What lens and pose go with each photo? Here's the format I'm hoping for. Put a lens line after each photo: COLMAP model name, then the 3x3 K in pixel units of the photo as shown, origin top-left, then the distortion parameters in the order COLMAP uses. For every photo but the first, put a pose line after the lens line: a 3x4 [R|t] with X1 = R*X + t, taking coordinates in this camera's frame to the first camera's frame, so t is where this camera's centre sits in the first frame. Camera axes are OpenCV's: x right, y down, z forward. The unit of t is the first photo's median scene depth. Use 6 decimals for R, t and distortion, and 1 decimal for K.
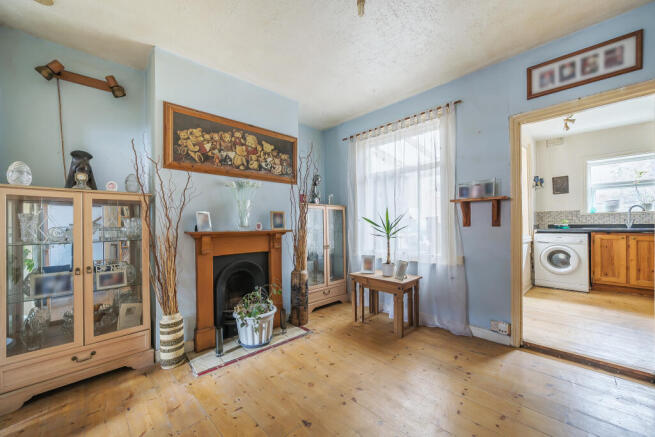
lens RADIAL K [[244.3, 0, 321.0], [0, 244.3, 224.3], [0, 0, 1]] dist [-0.003108, -0.000040]
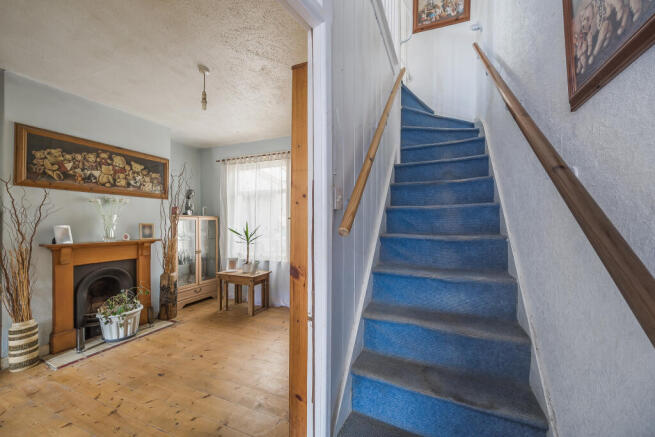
lens RADIAL K [[244.3, 0, 326.9], [0, 244.3, 222.4], [0, 0, 1]] dist [-0.003108, -0.000040]
pose [[0.912359, 0.011169, 0.409238, 0.132422], [-0.008747, 0.999931, -0.007790, -0.058108], [-0.409297, 0.003528, 0.912395, -0.417131]]
